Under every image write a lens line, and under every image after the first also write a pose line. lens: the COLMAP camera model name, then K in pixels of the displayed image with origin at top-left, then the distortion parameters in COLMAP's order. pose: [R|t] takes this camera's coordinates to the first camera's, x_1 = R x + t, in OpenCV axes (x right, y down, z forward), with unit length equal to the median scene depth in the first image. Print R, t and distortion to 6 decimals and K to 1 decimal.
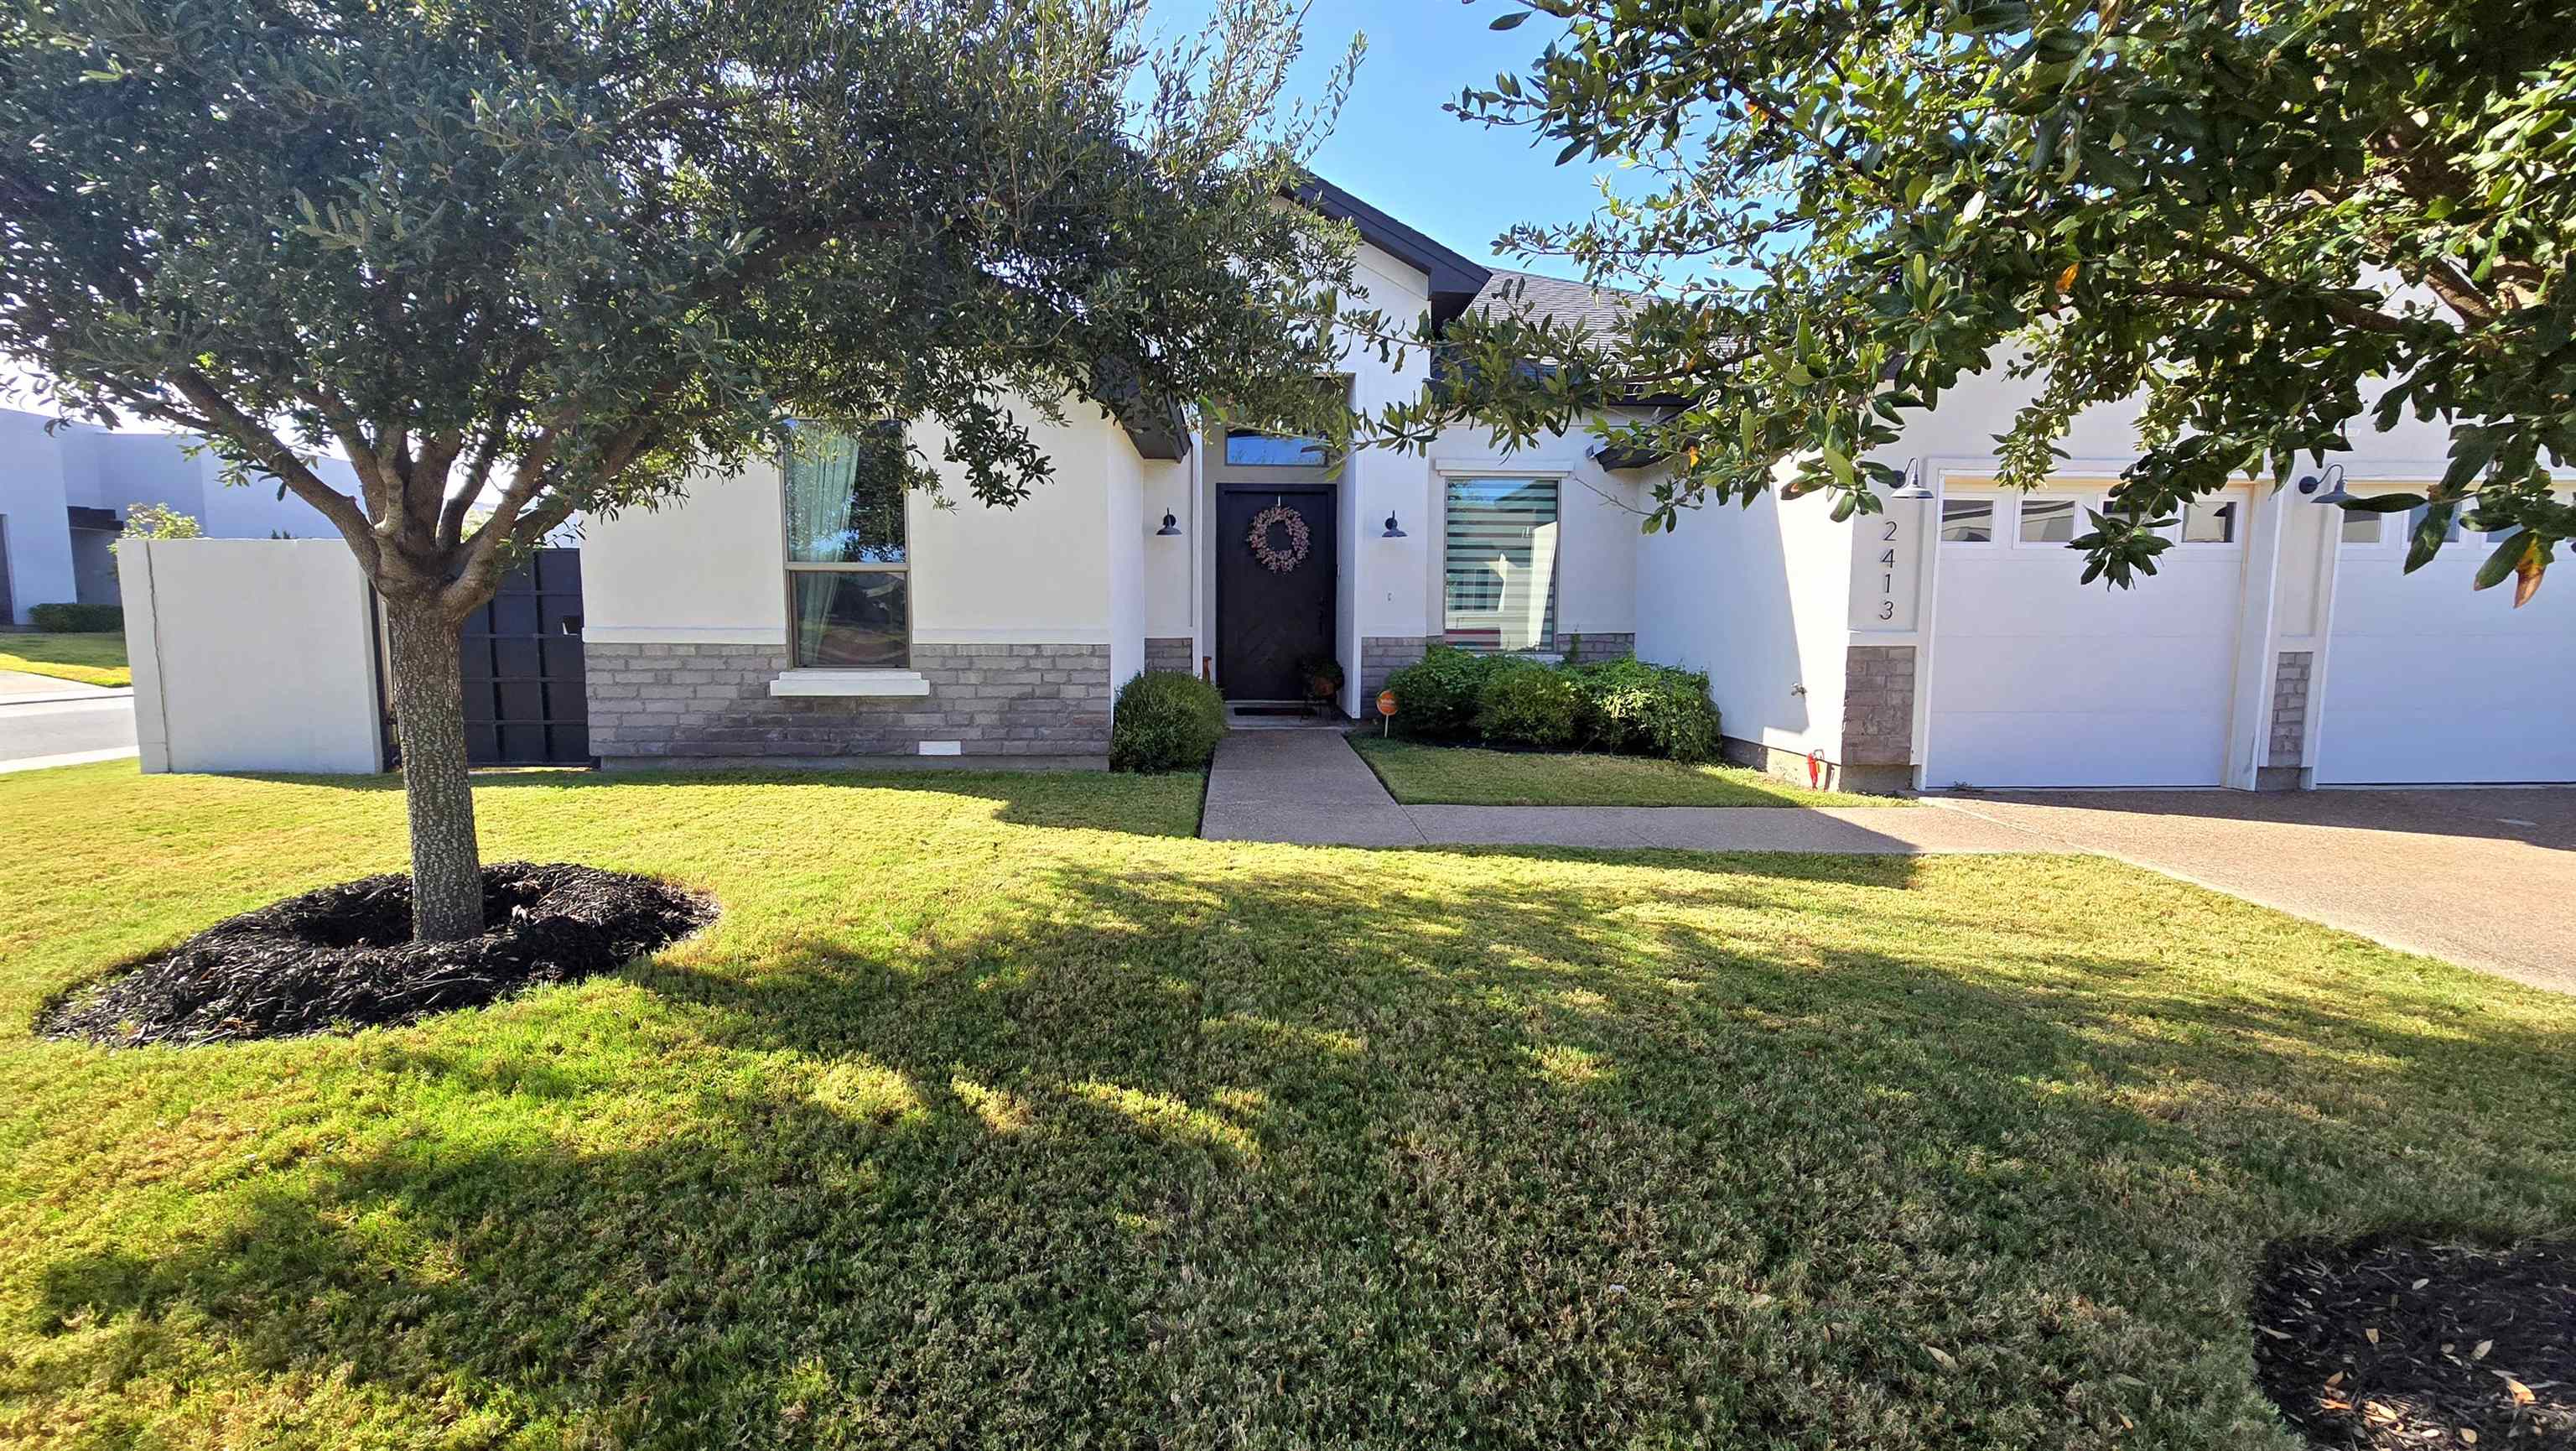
lens RADIAL K [[1046.8, 0, 1286.4], [0, 1046.8, 715.5], [0, 0, 1]] dist [-0.005629, 0.000741]
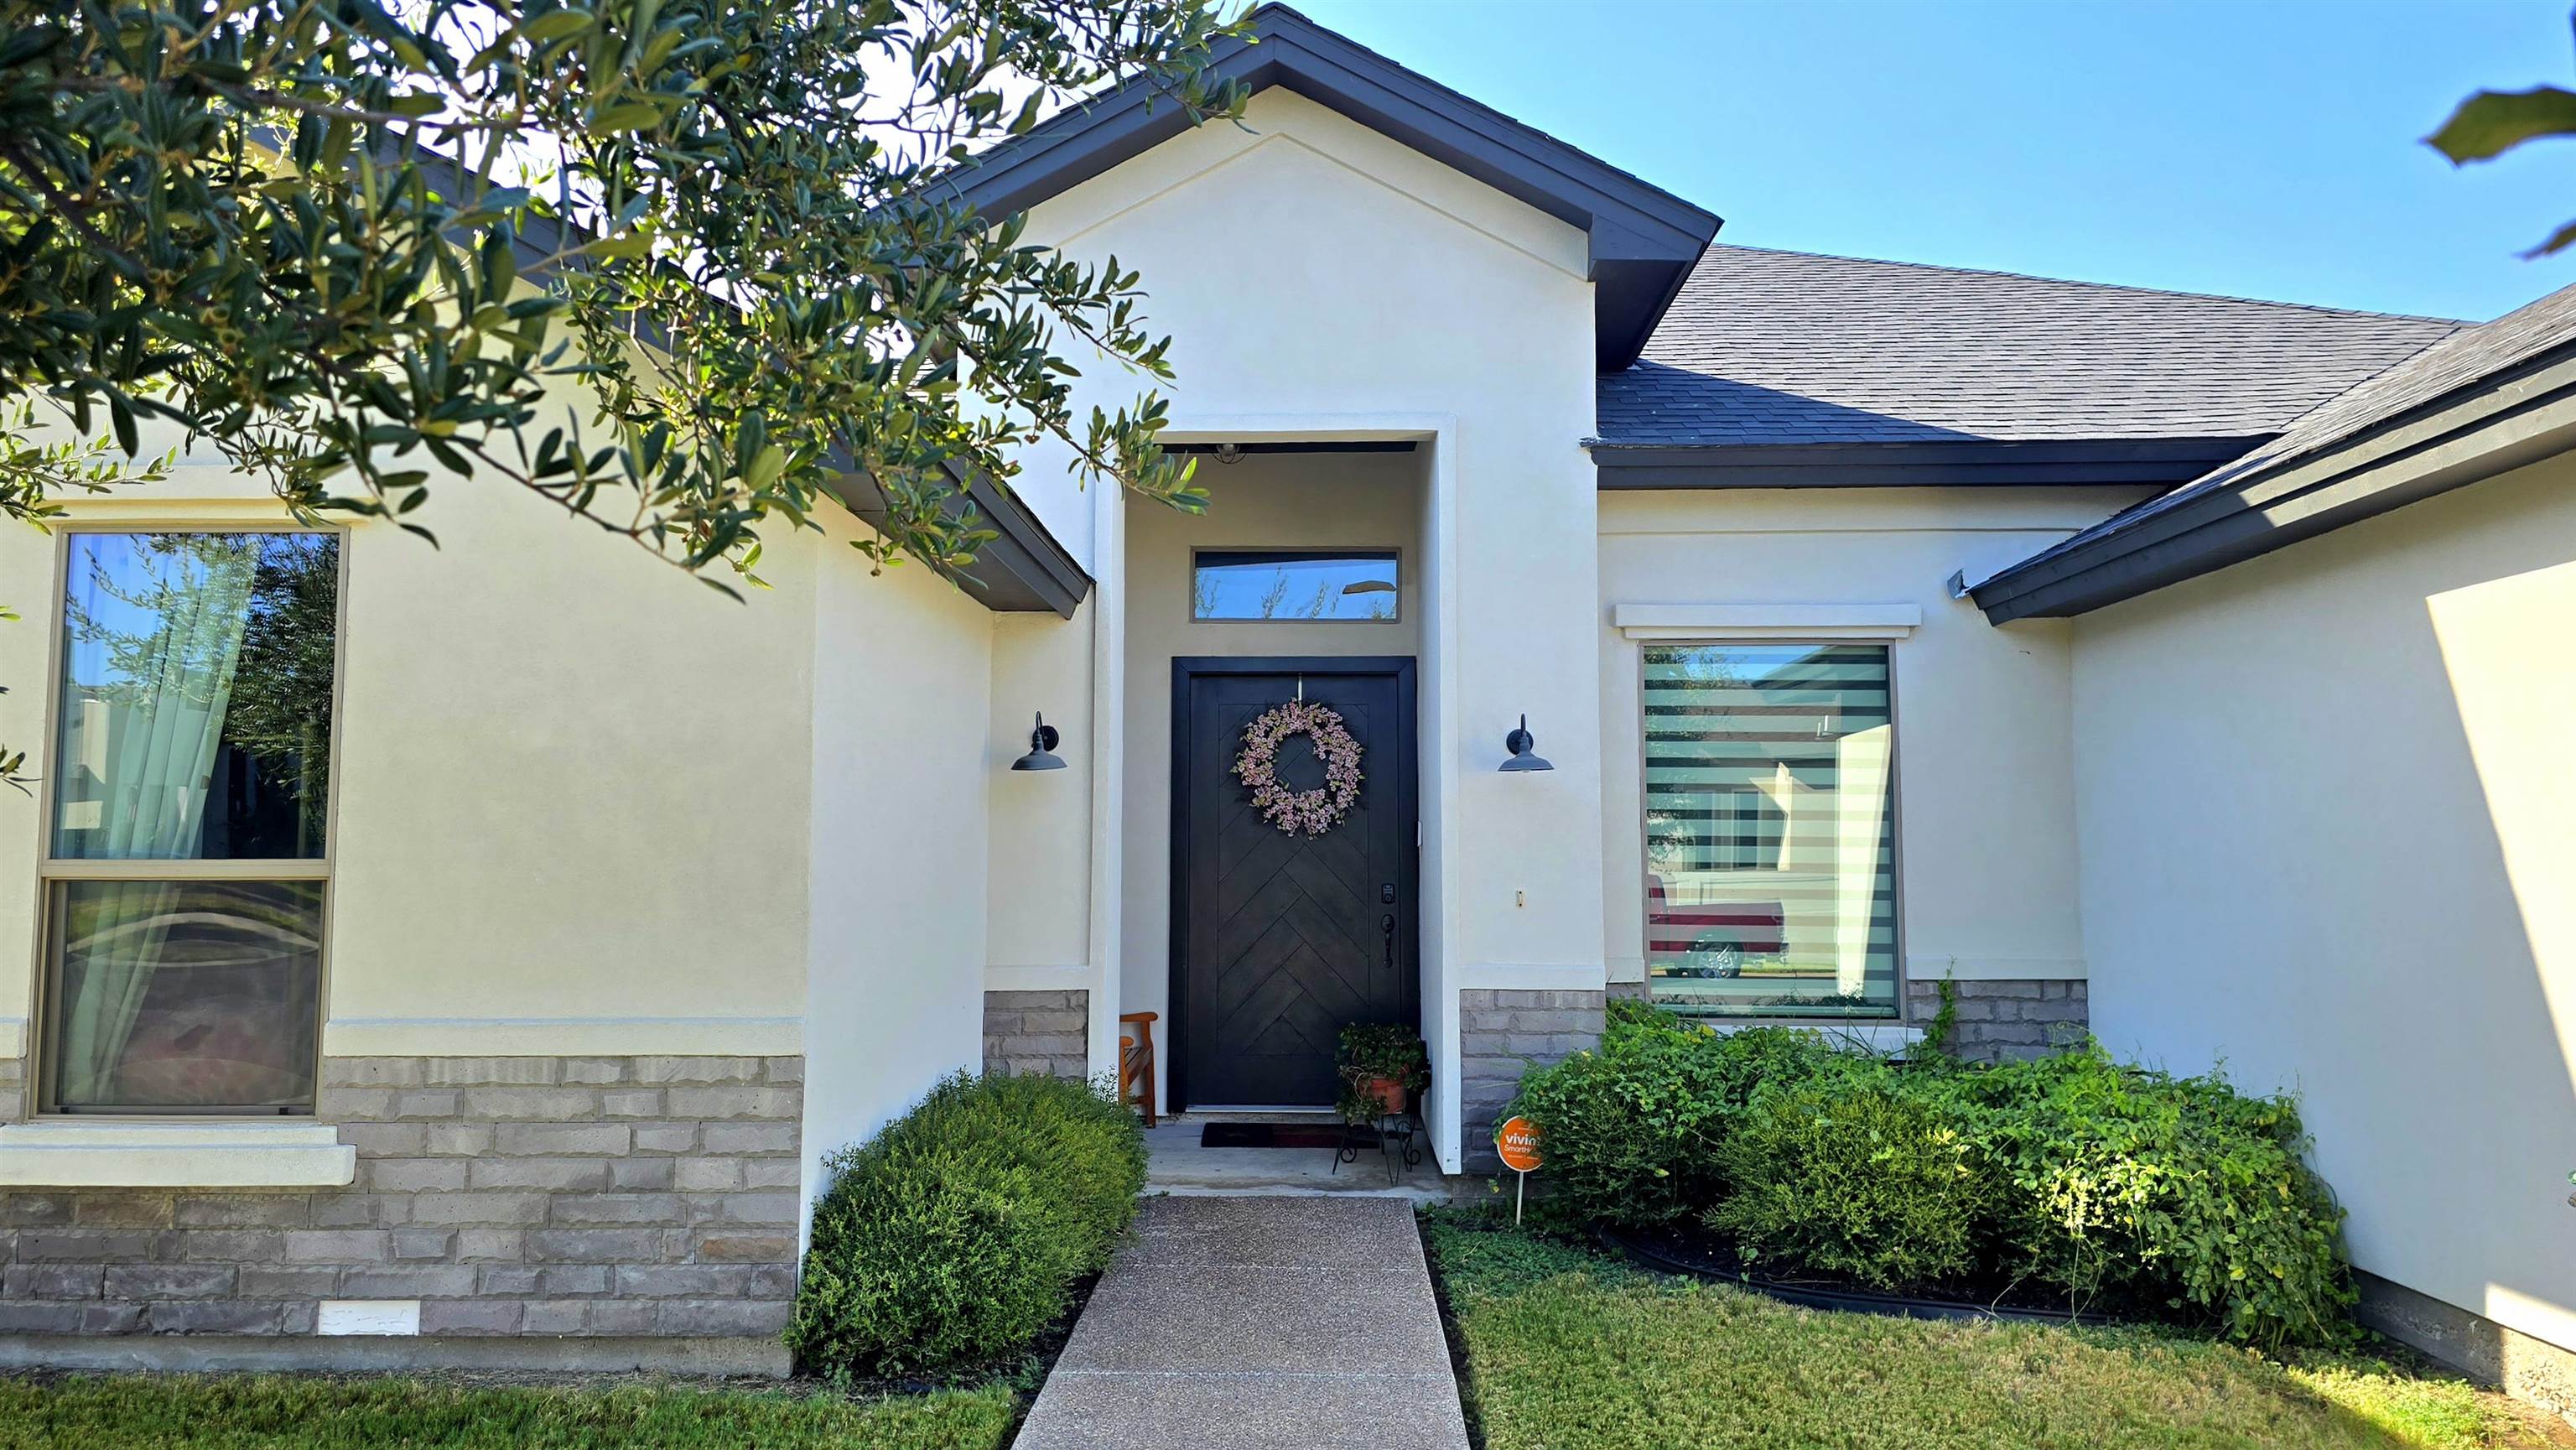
lens RADIAL K [[1771.3, 0, 1274.0], [0, 1771.3, 691.5], [0, 0, 1]] dist [0.076945, -0.075737]
pose [[0.997000, -0.007205, -0.077067, 0.066643], [-0.007410, 0.982201, -0.187688, -0.072923], [0.077048, 0.187696, 0.979201, 0.281523]]
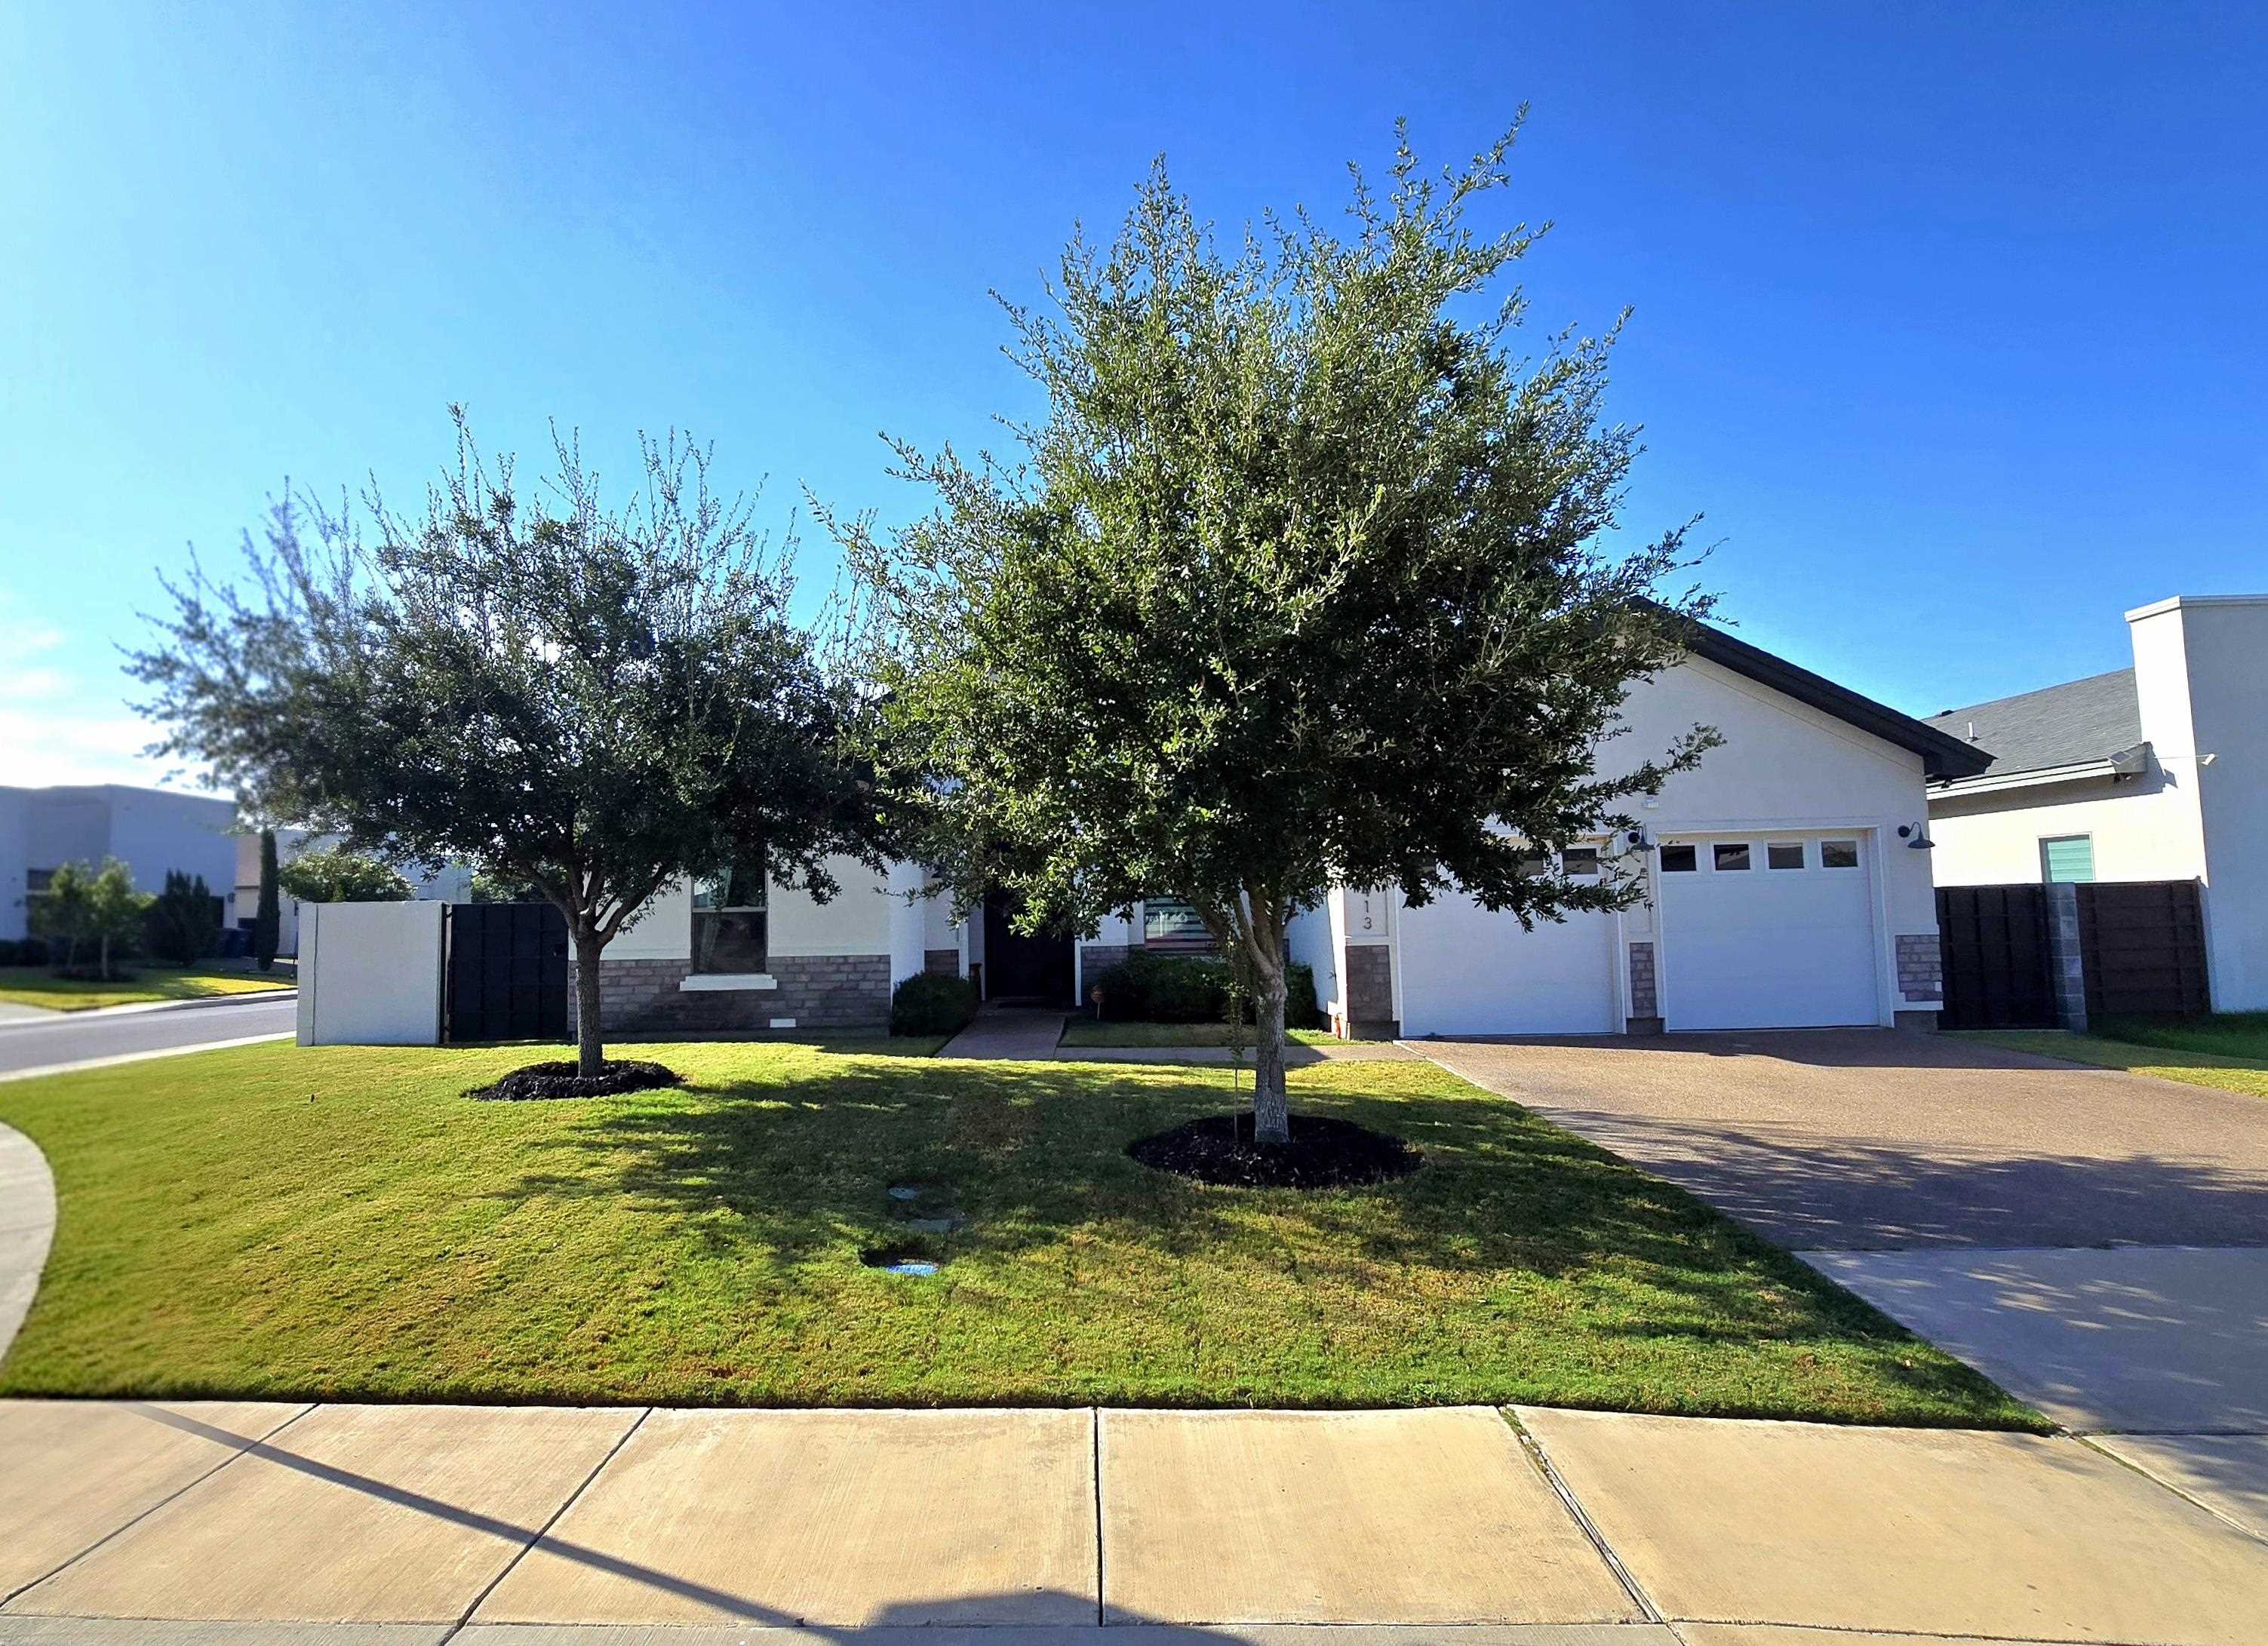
lens RADIAL K [[1224.9, 0, 1121.5], [0, 1224.9, 821.4], [0, 0, 1]] dist [0.003055, 0.000501]
pose [[0.999396, -0.024417, -0.024719, 0.220125], [0.019705, 0.984269, -0.175572, 0.062279], [0.028617, 0.174979, 0.984156, -0.809389]]
